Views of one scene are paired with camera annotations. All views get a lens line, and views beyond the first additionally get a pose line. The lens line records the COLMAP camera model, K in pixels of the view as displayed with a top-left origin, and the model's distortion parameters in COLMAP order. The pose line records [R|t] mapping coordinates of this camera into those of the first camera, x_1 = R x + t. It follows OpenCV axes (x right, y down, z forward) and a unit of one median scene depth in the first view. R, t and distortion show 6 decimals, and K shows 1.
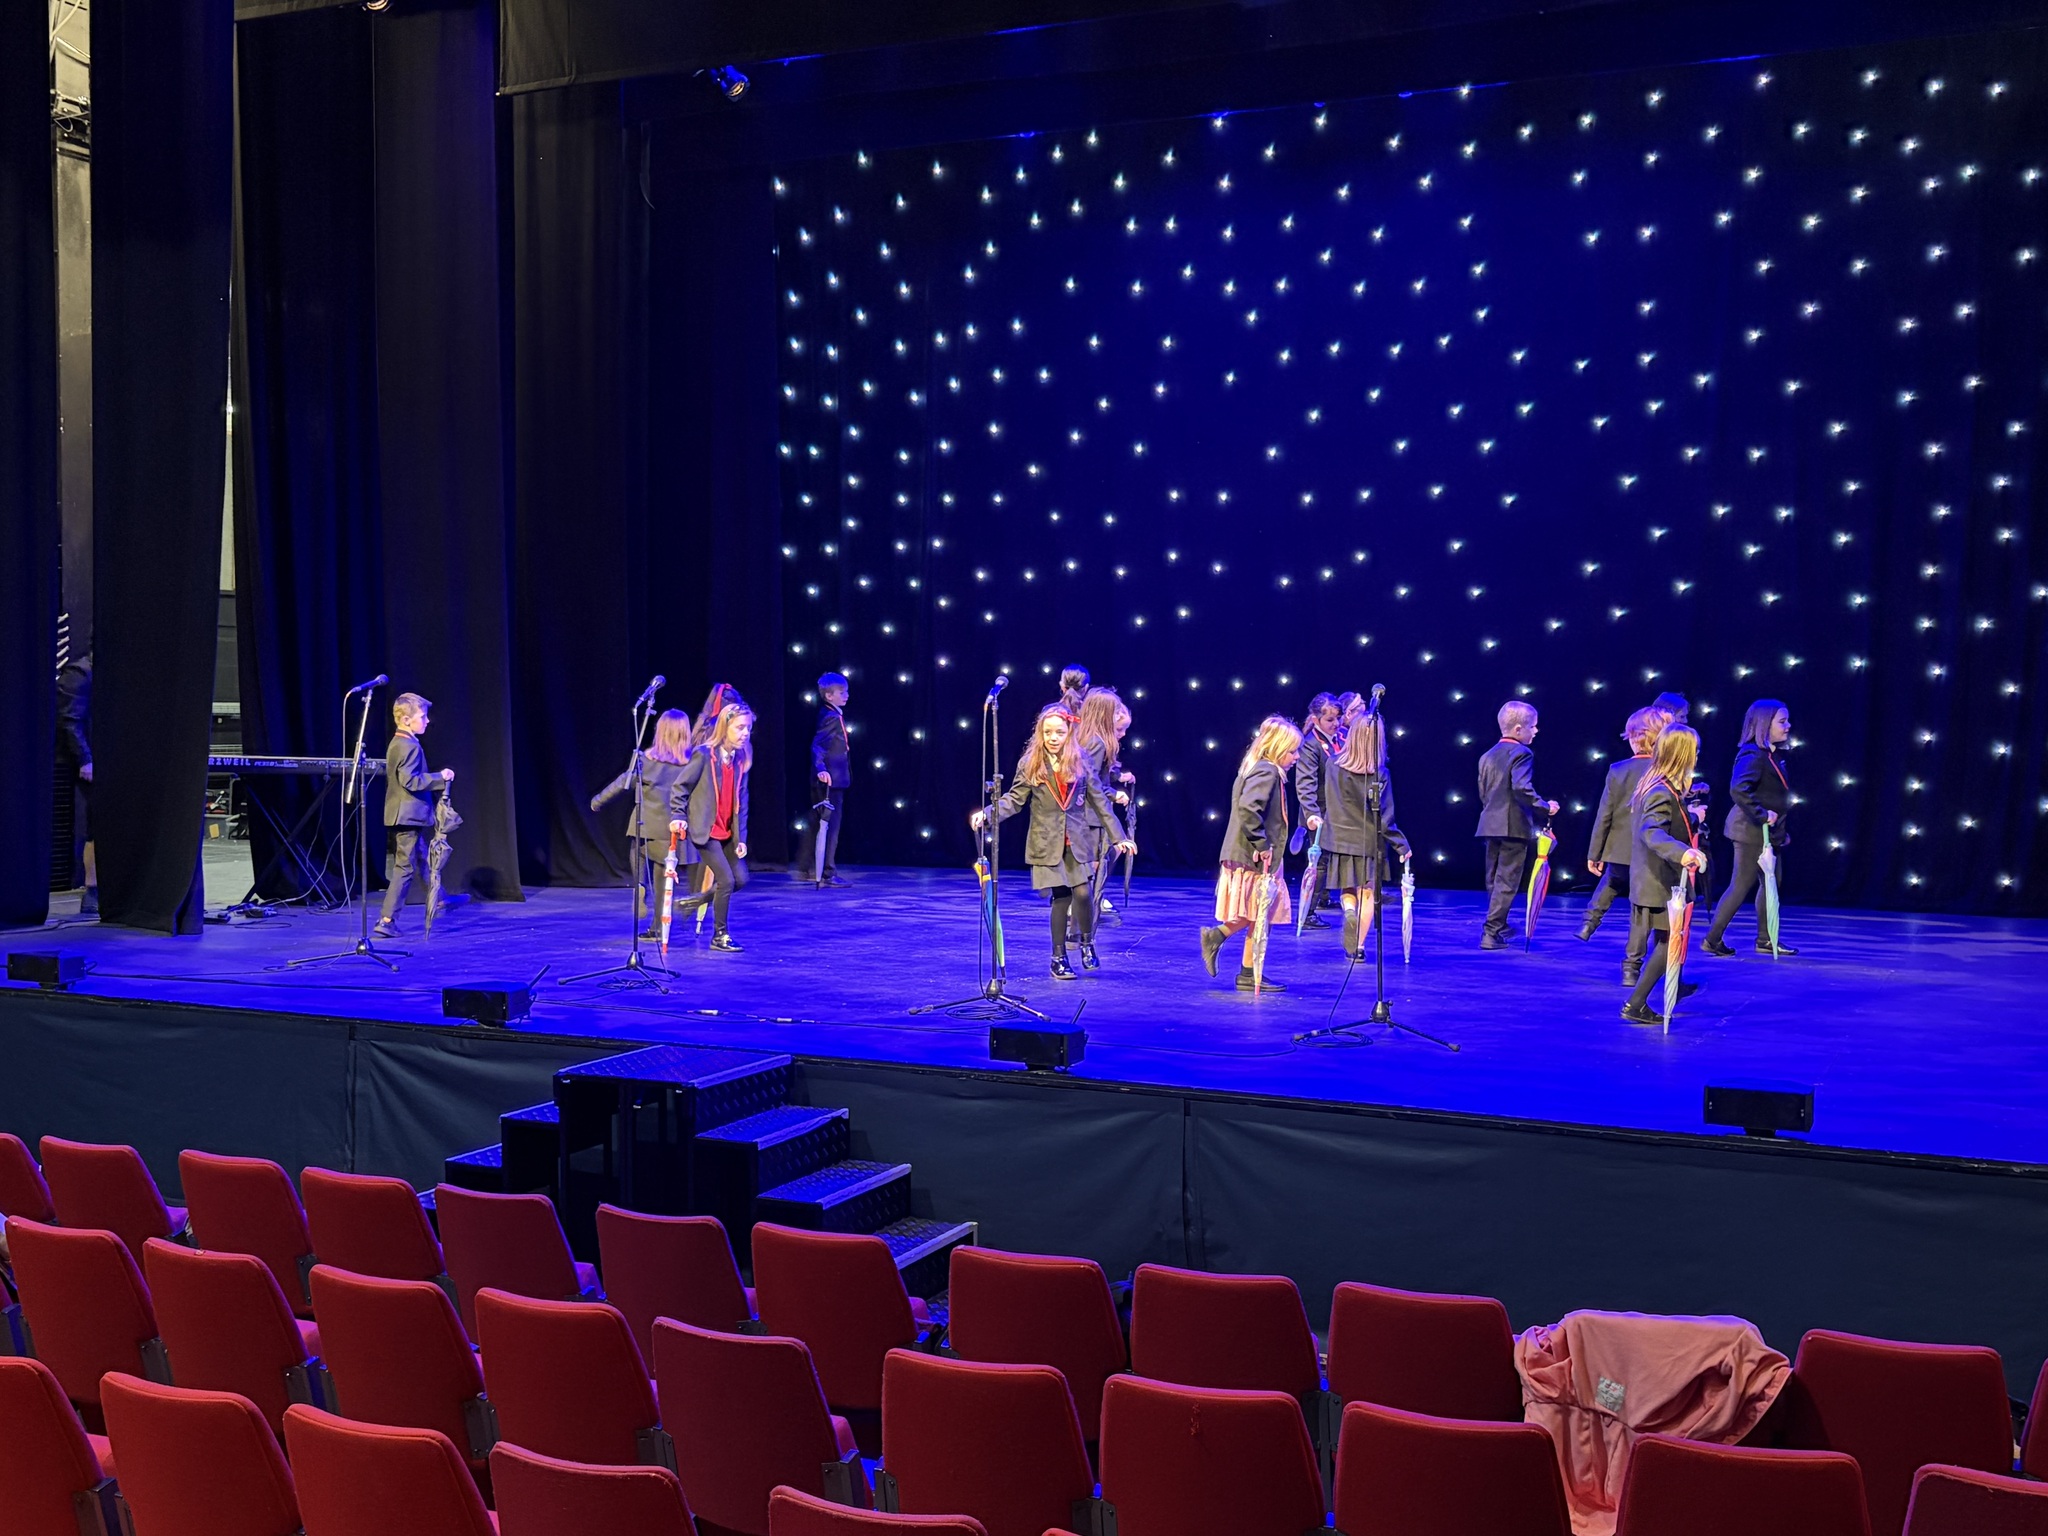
lens RADIAL K [[2162.7, 0, 1037.6], [0, 2162.7, 791.5], [0, 0, 1]] dist [0.017760, 0.000000]
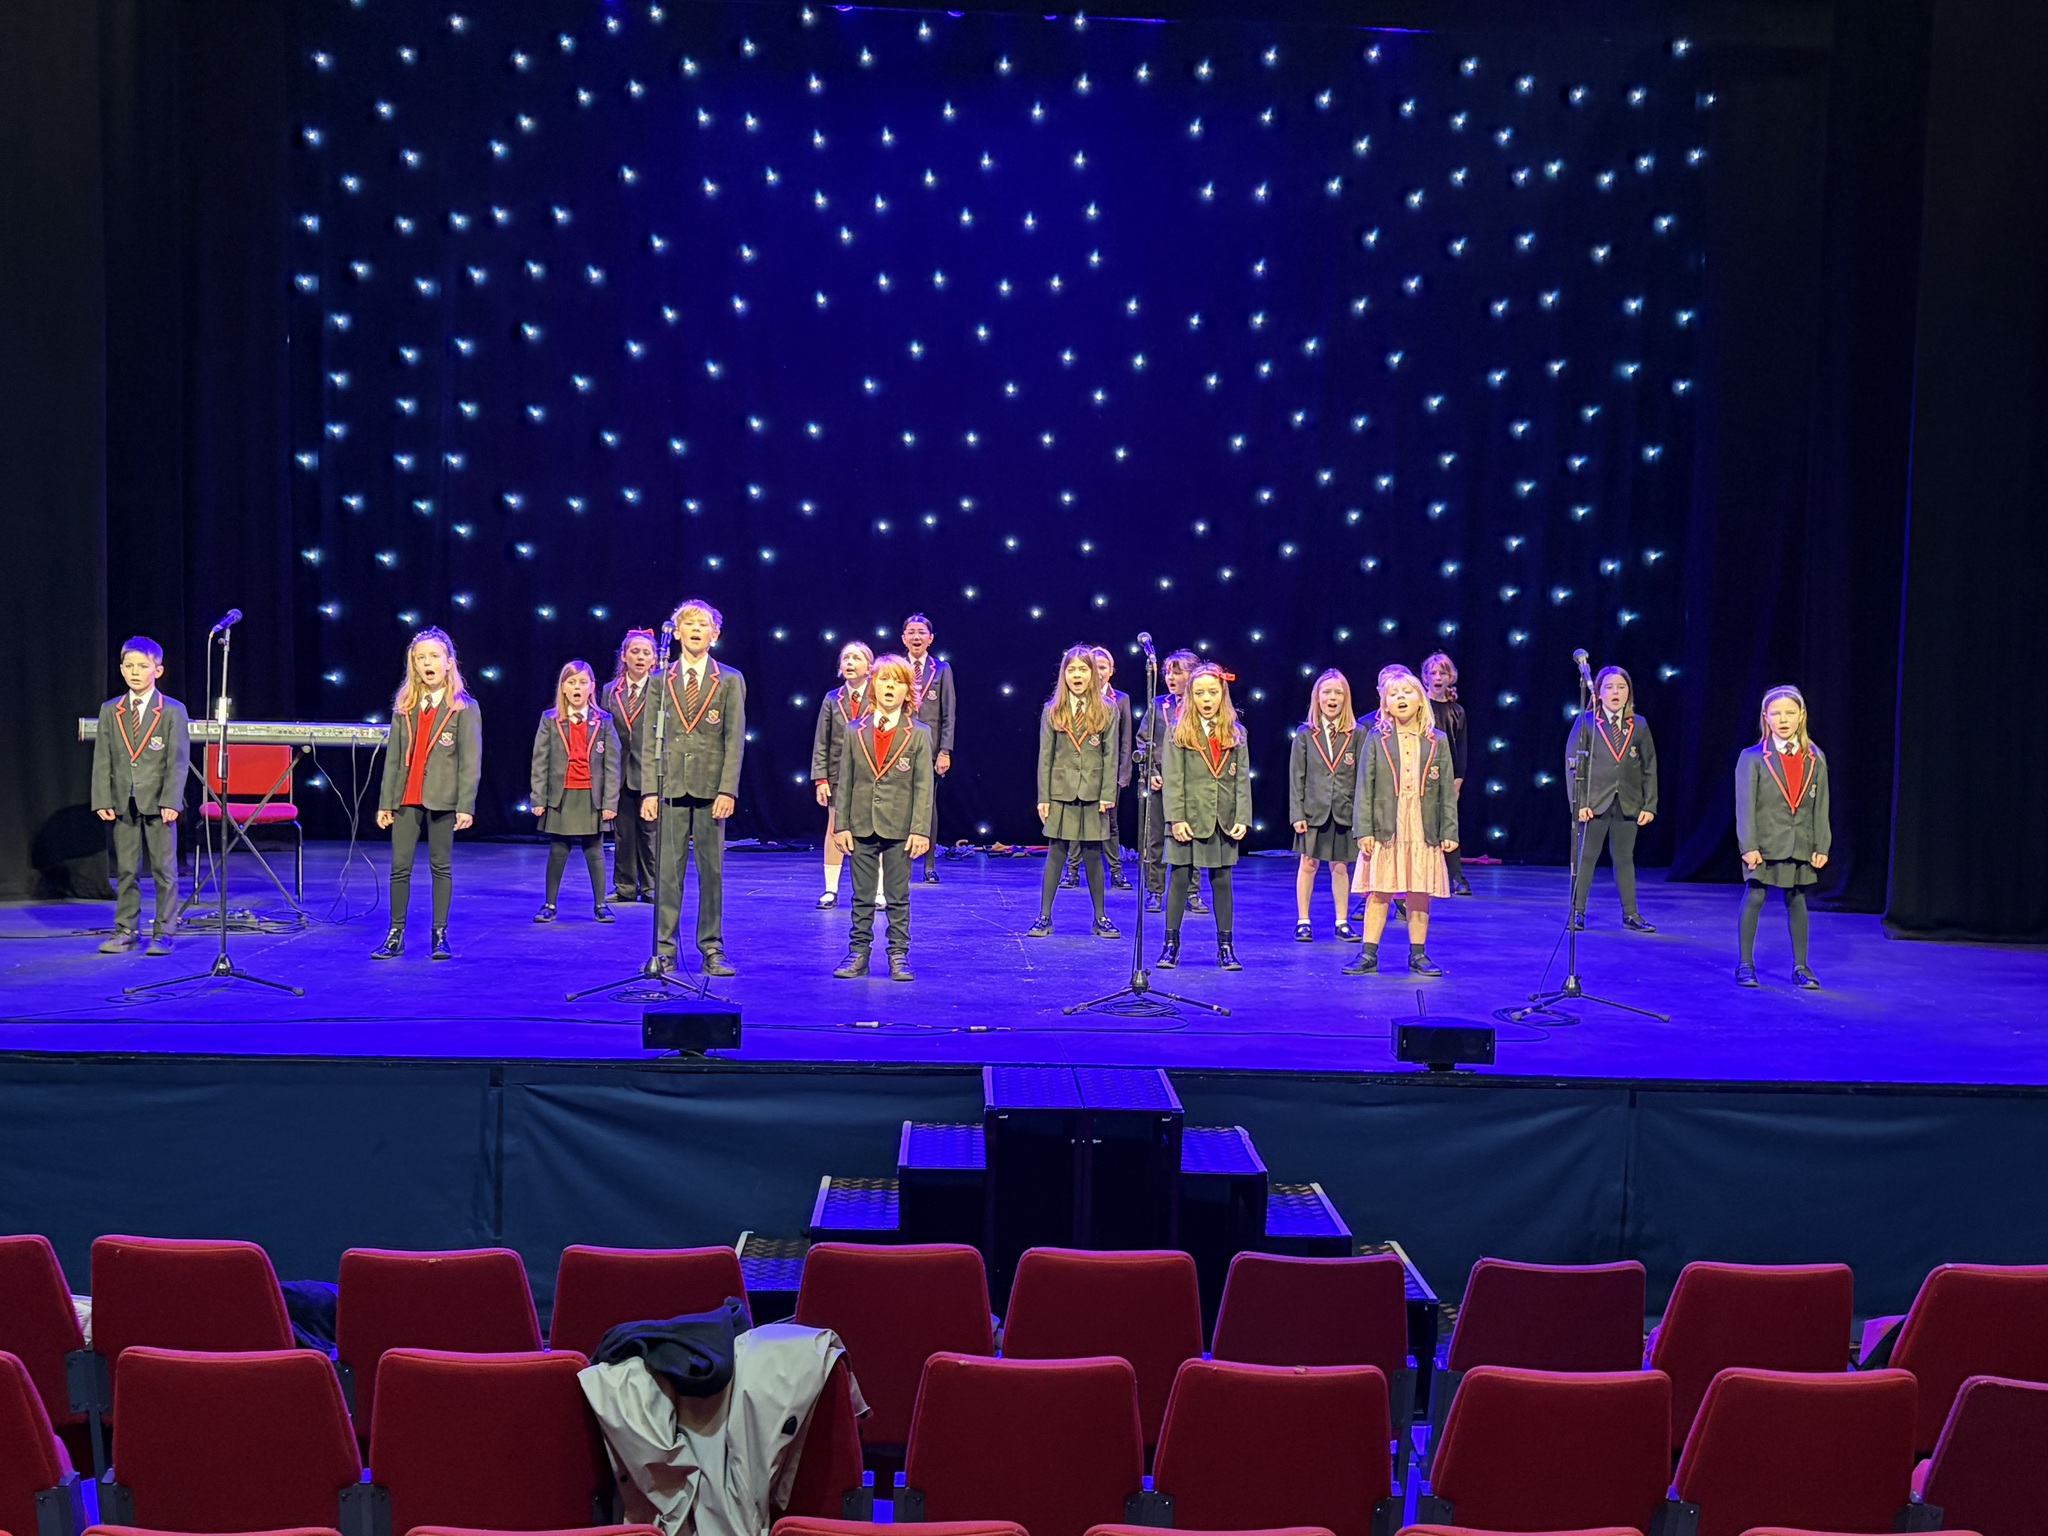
lens RADIAL K [[2263.9, 0, 1014.1], [0, 2263.9, 787.4], [0, 0, 1]] dist [0.049382, 0.000000]
pose [[0.890498, -0.009690, 0.454883, -0.291249], [-0.000348, 0.999758, 0.021977, -0.005941], [-0.454986, -0.019729, 0.890280, 0.108103]]
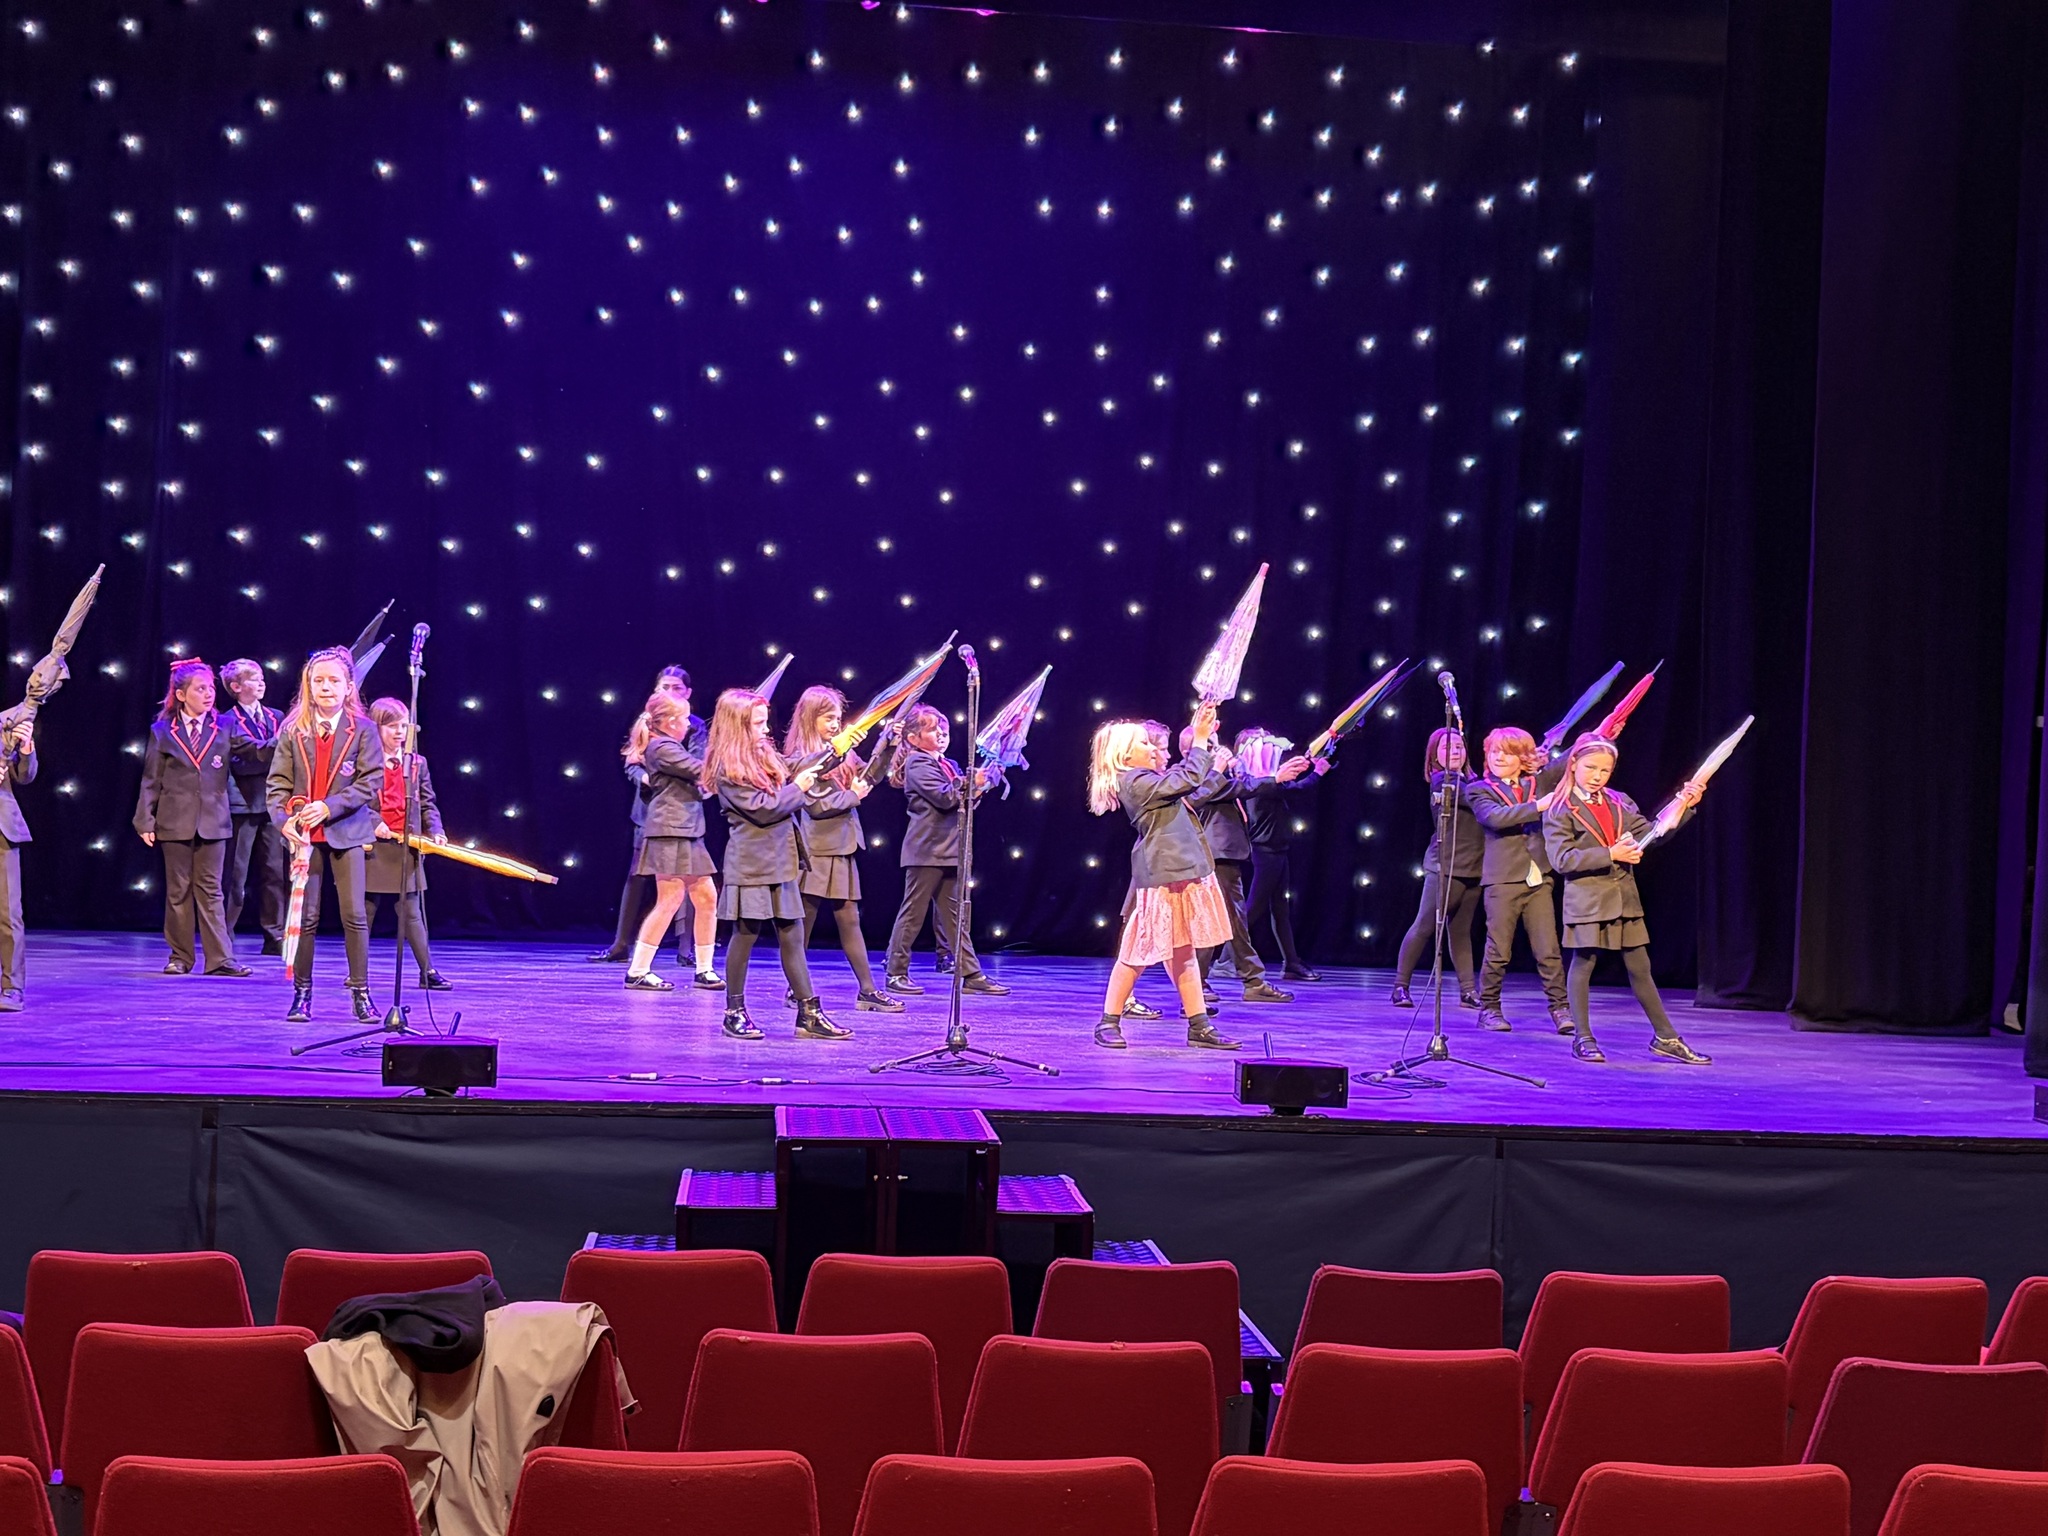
lens RADIAL K [[2637.2, 0, 1003.8], [0, 2637.2, 787.6], [0, 0, 1]] dist [0.046871, 0.000000]
pose [[0.857477, 0.027895, 0.513766, -0.297117], [-0.009695, 0.999228, -0.038073, 0.021181], [-0.514431, 0.027666, 0.857085, 0.092239]]
